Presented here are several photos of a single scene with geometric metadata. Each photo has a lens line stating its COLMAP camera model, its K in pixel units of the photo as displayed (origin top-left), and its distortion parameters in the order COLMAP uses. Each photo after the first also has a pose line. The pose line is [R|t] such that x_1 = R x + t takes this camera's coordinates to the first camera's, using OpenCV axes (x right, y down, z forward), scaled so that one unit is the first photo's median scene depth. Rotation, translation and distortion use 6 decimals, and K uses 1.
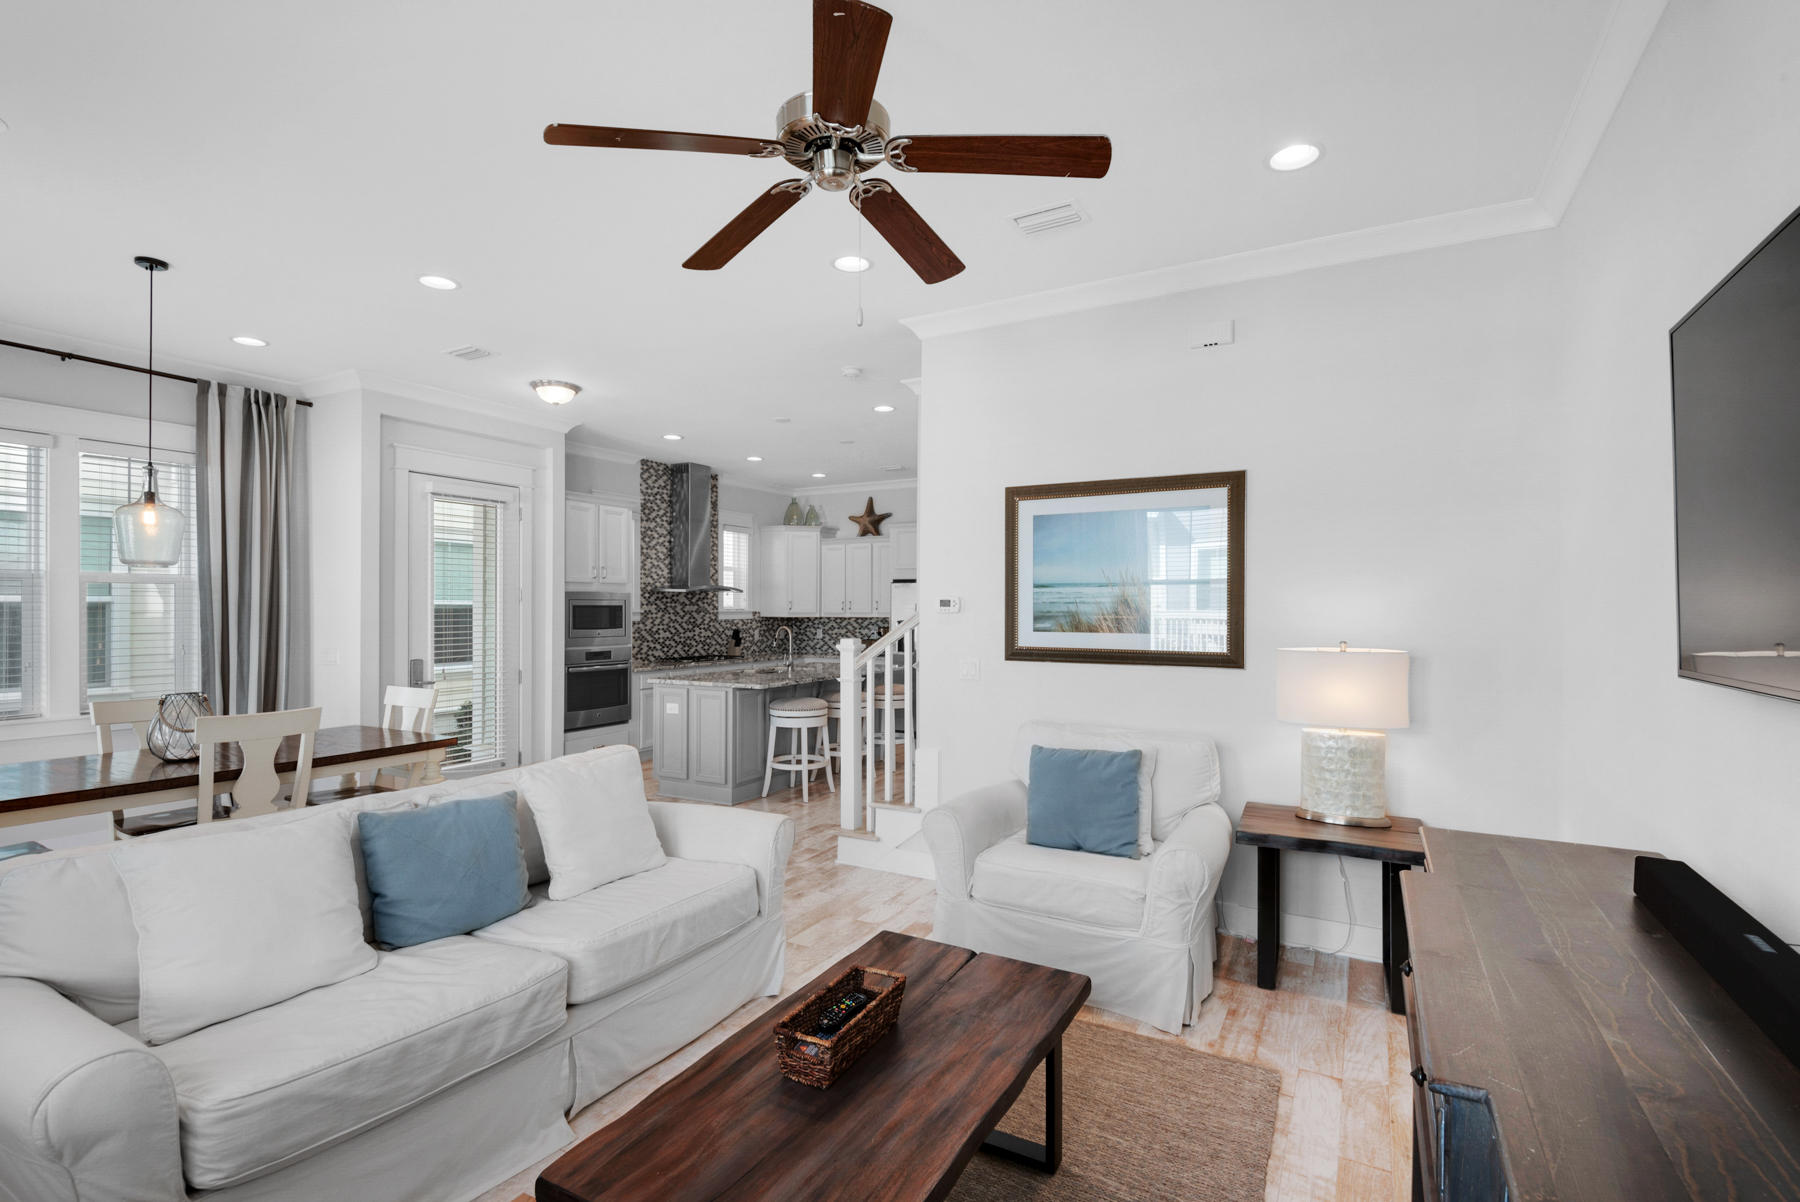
lens RADIAL K [[822.4, 0, 905.8], [0, 822.4, 607.0], [0, 0, 1]] dist [-0.029610, -0.001454]
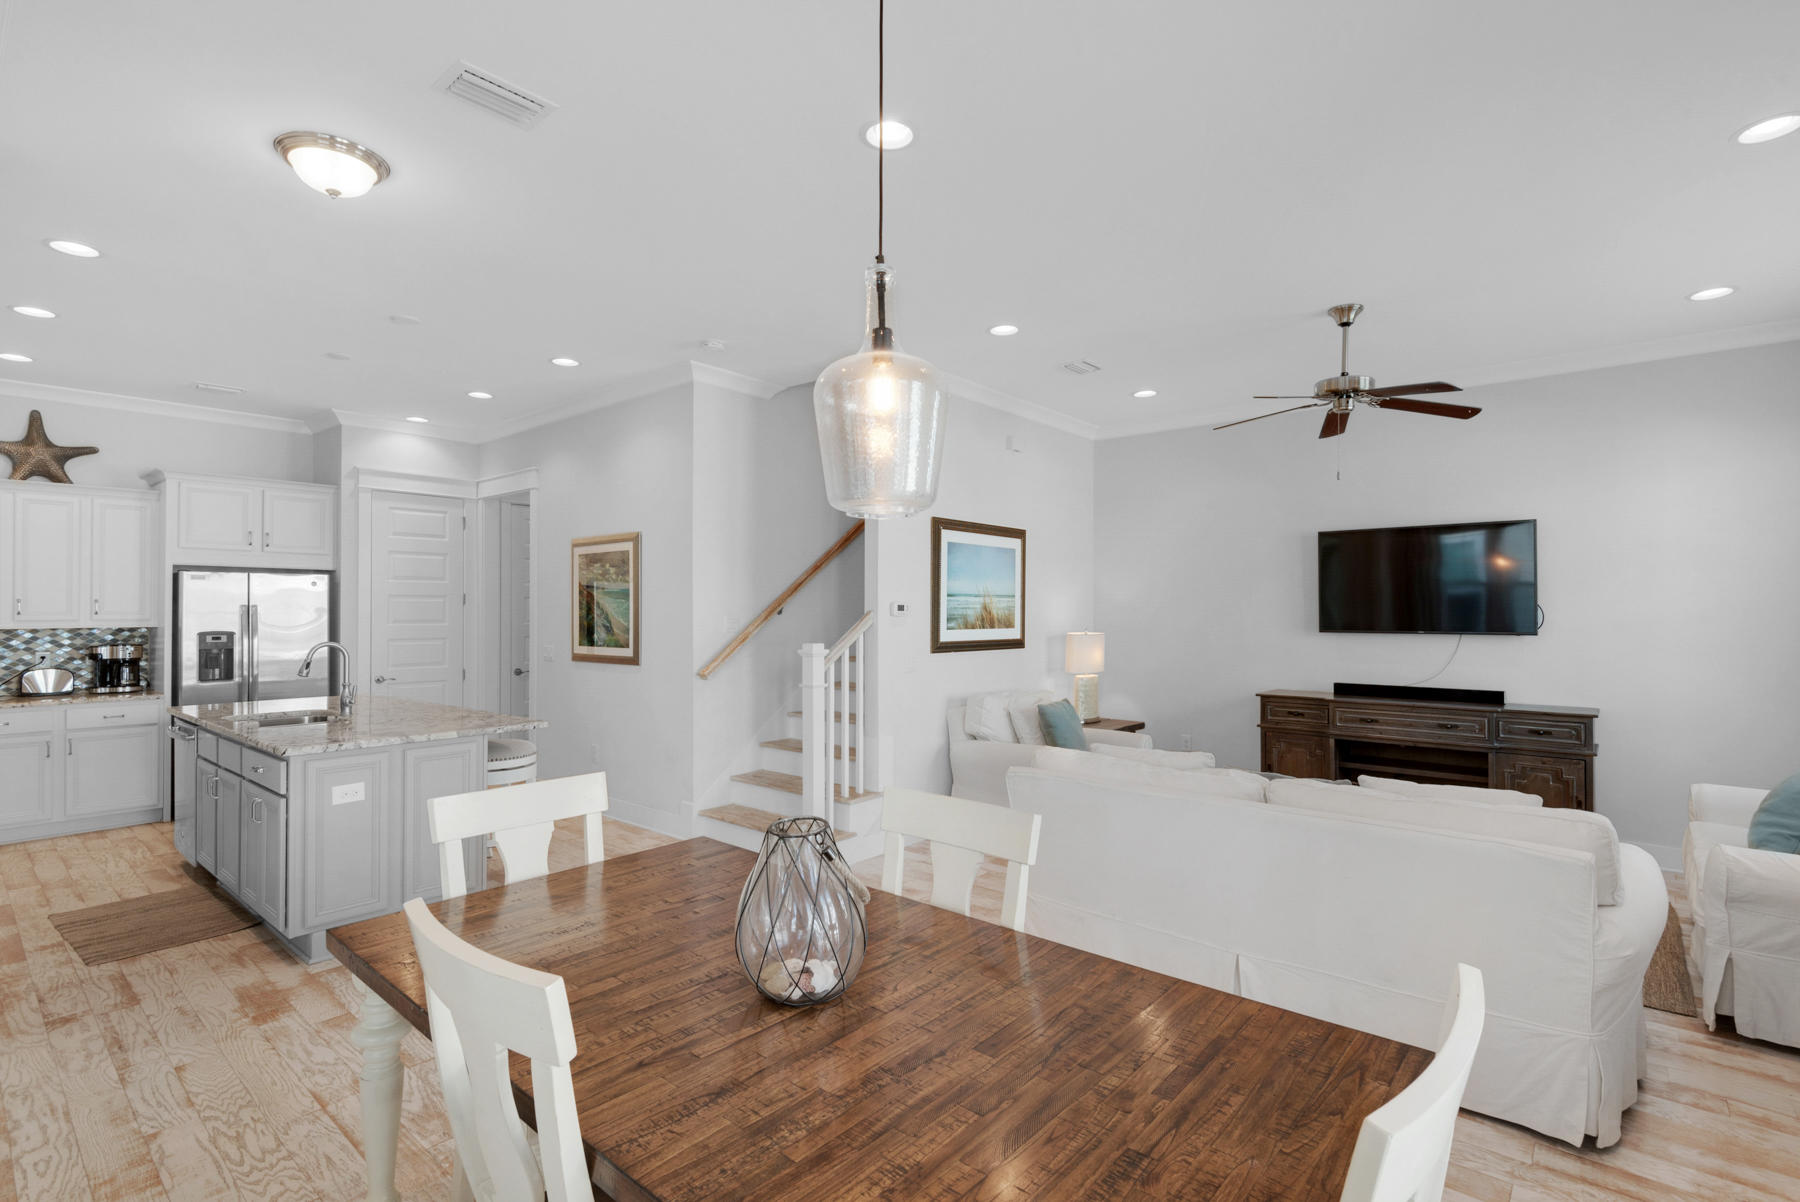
lens RADIAL K [[854.0, 0, 884.1], [0, 854.0, 595.4], [0, 0, 1]] dist [0.011810, -0.005026]
pose [[0.222840, 0.015171, 0.974737, -0.576153], [-0.001162, 0.999882, -0.015297, -0.002020], [-0.974854, 0.002276, 0.222832, 0.381468]]
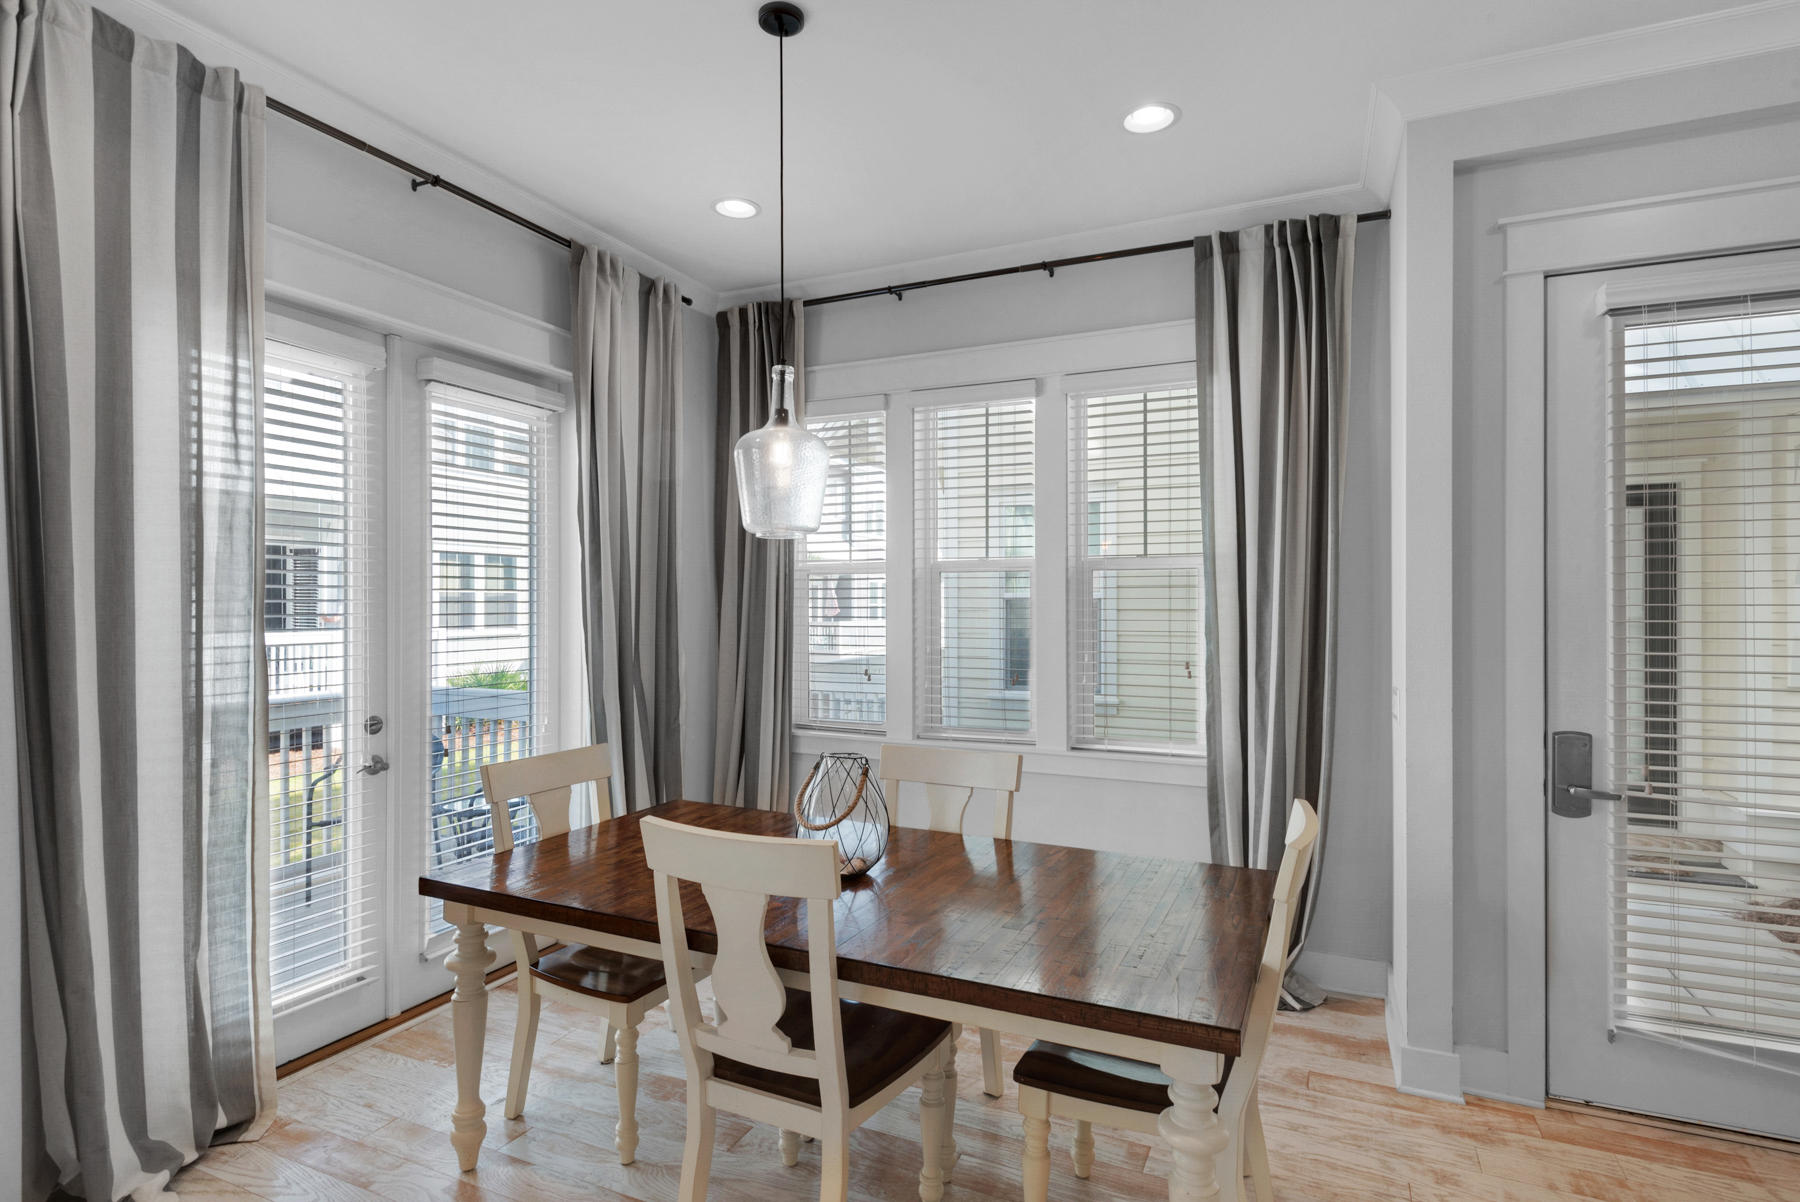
lens RADIAL K [[912.2, 0, 900.2], [0, 912.2, 611.4], [0, 0, 1]] dist [0.023751, -0.003727]
pose [[0.053140, 0.008450, -0.998551, -0.104910], [0.004645, 0.999951, 0.008709, 0.000180], [0.998576, -0.005101, 0.053098, 0.438698]]
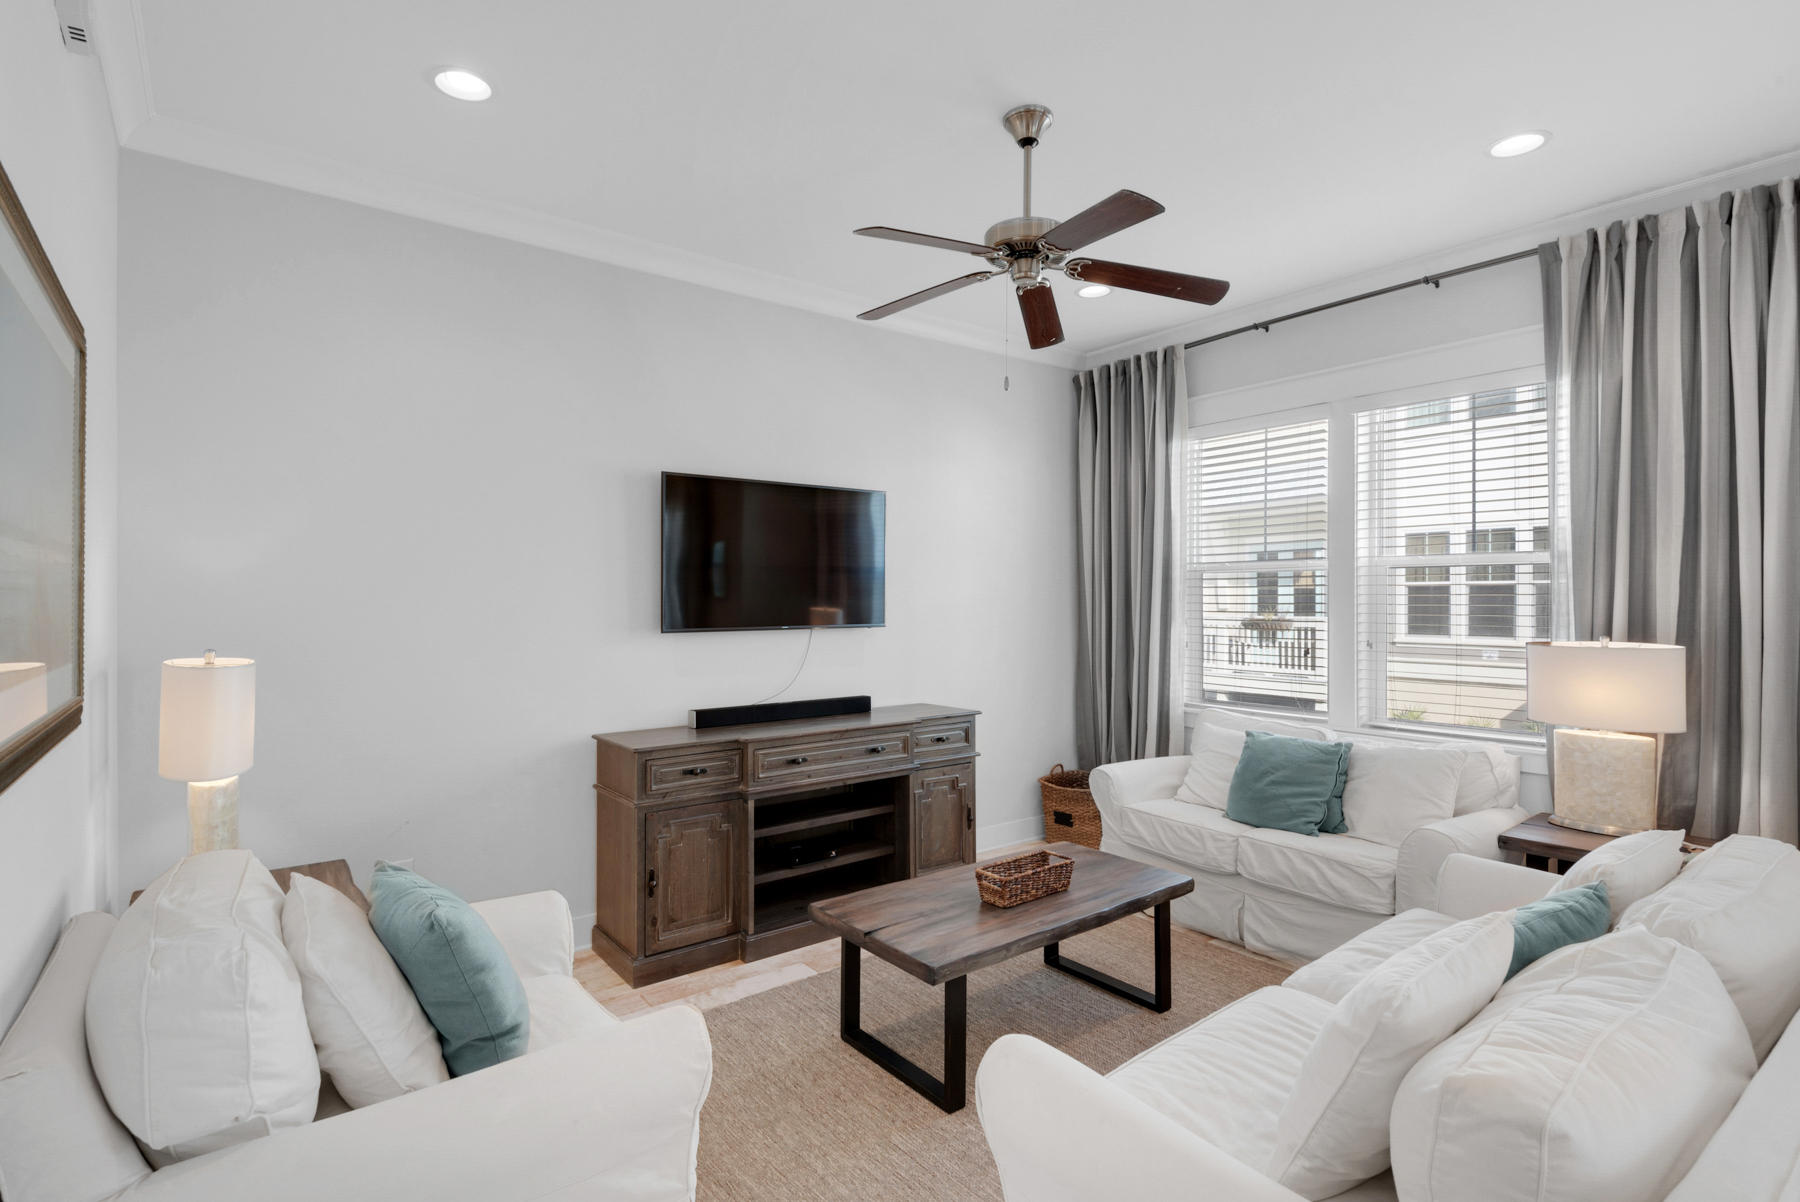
lens RADIAL K [[879.5, 0, 890.3], [0, 879.5, 601.0], [0, 0, 1]] dist [0.006043, -0.001897]
pose [[-0.910505, -0.001836, 0.413495, -0.110147], [-0.000484, 0.999994, 0.003376, -0.000688], [-0.413499, 0.002873, -0.910500, 0.547880]]
